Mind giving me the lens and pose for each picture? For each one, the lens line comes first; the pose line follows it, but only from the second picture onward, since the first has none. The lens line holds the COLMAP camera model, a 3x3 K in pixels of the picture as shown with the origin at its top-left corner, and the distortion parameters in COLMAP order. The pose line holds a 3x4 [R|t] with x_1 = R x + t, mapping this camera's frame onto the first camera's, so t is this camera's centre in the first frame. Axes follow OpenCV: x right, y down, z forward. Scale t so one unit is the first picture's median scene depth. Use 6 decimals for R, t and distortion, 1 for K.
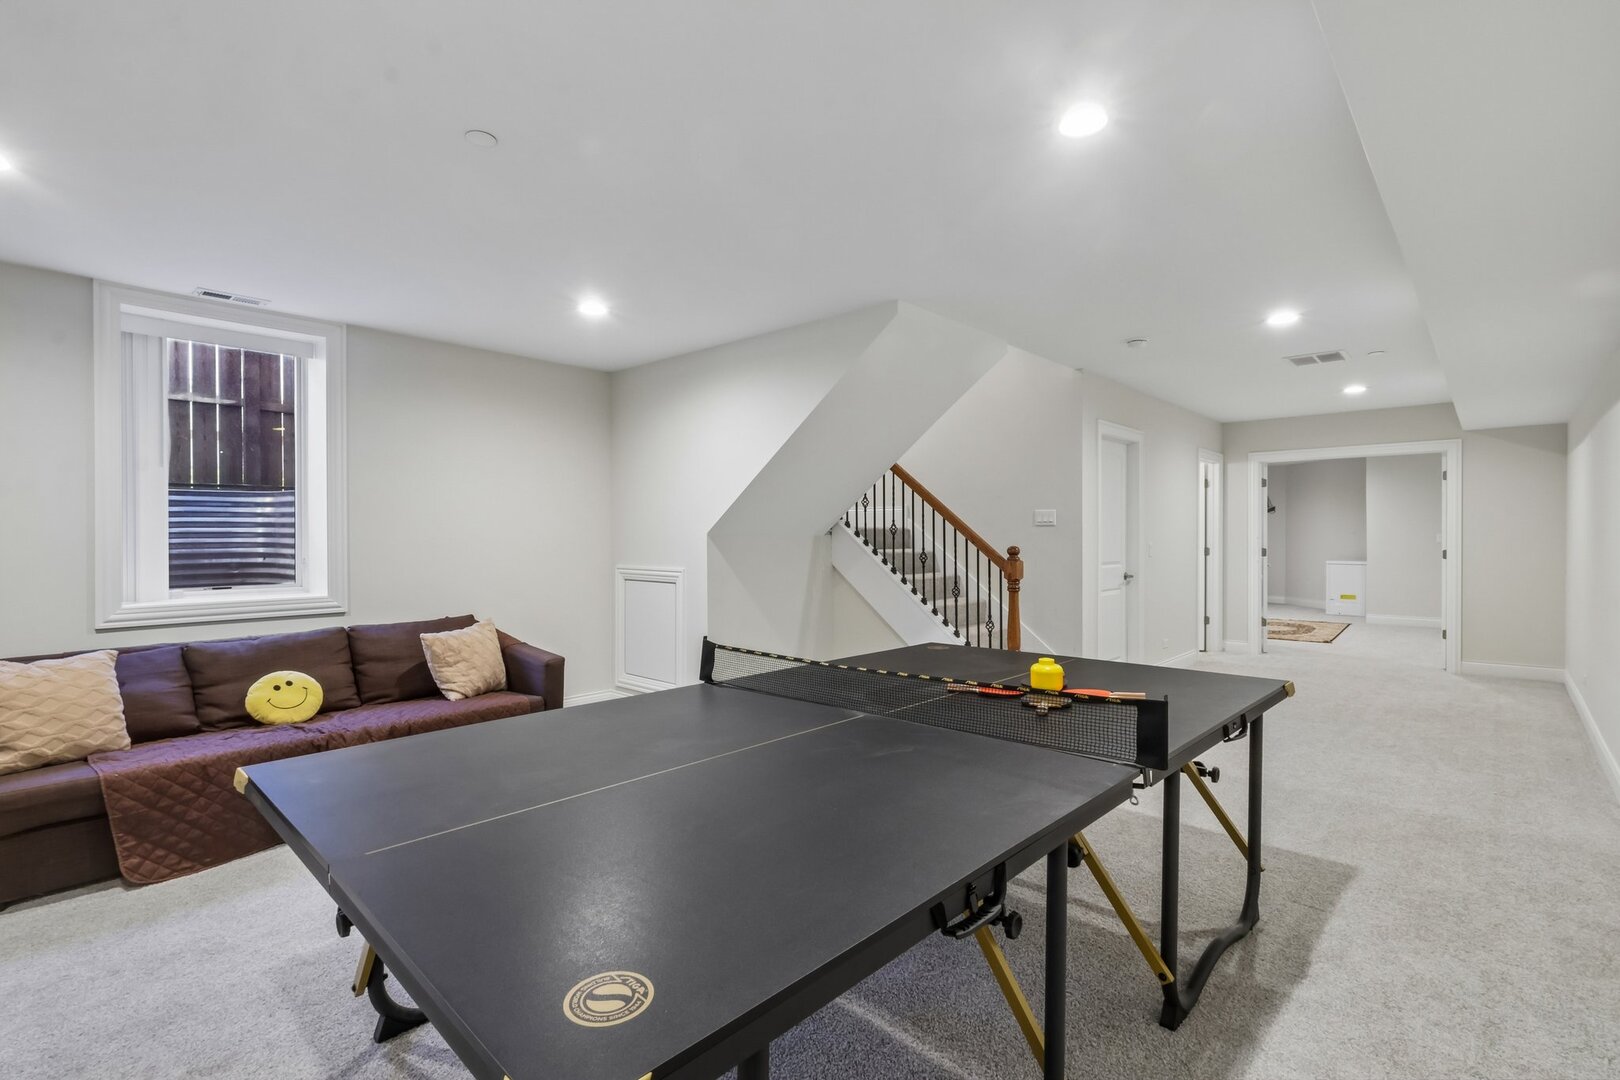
lens RADIAL K [[739.4, 0, 773.4], [0, 739.4, 542.8], [0, 0, 1]] dist [-0.002239, -0.000200]
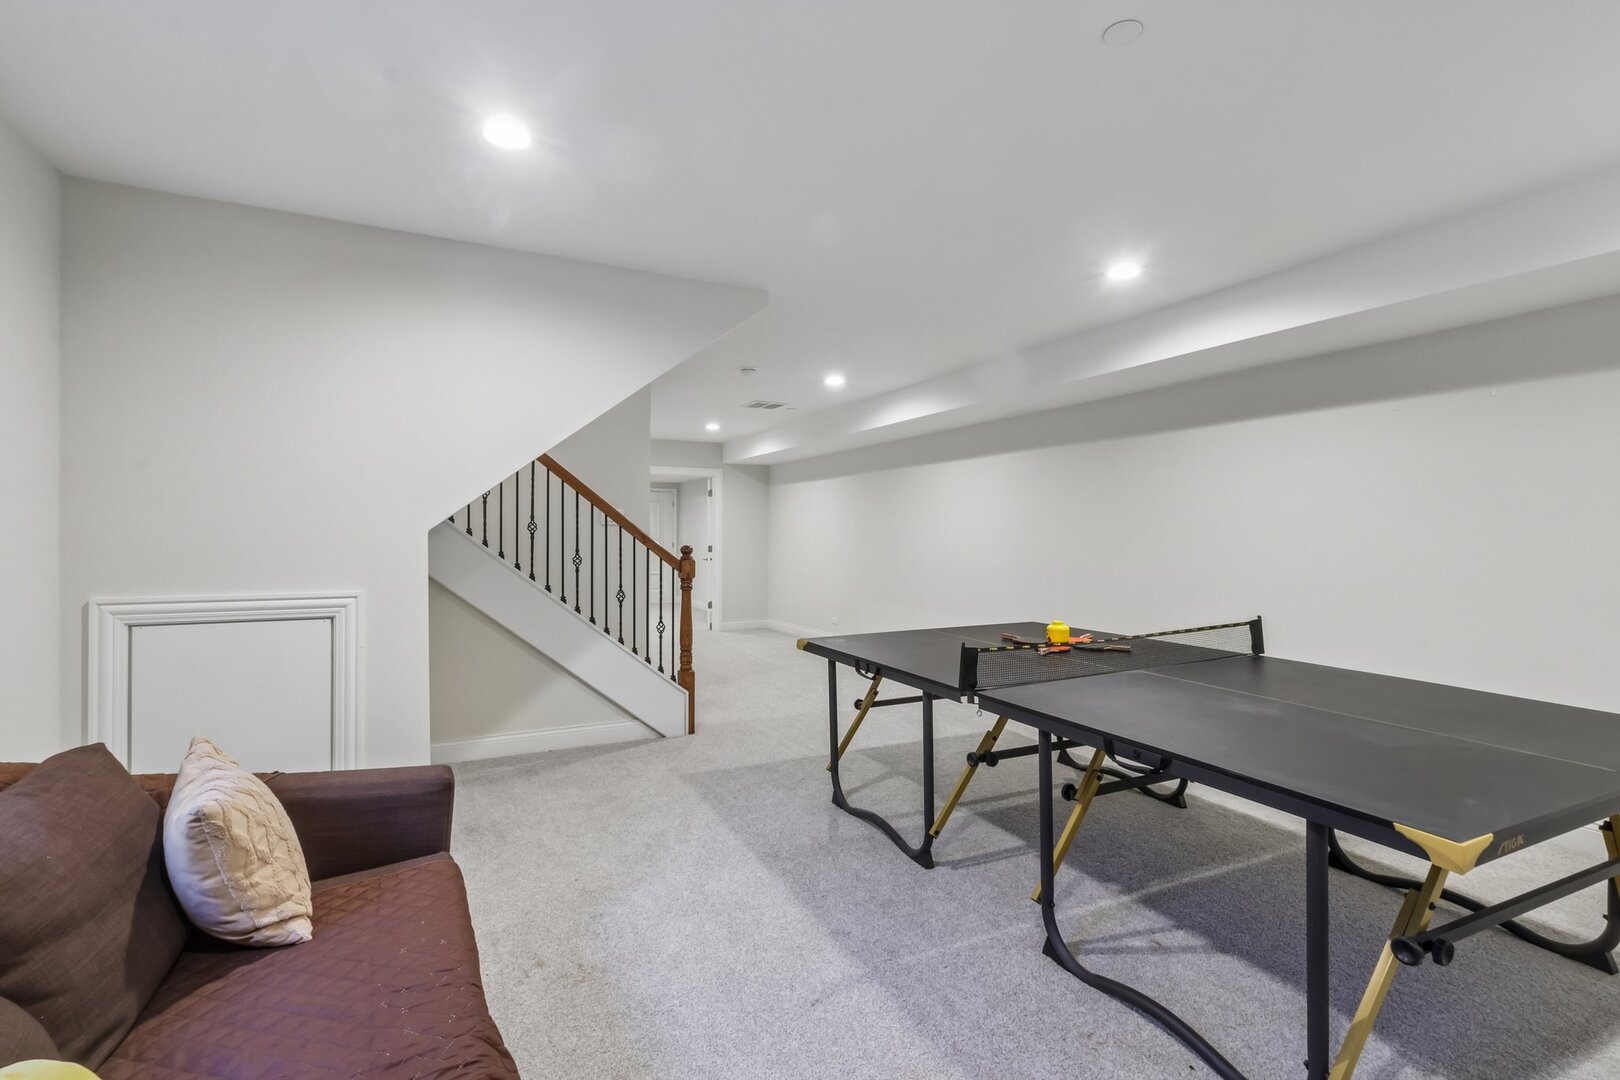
lens RADIAL K [[754.2, 0, 804.7], [0, 754.2, 537.4], [0, 0, 1]] dist [-0.000755, 0.000074]
pose [[0.341754, -0.000413, 0.939789, -0.589477], [0.007734, 0.999967, -0.002373, -0.002486], [-0.939758, 0.008079, 0.341746, 0.488052]]
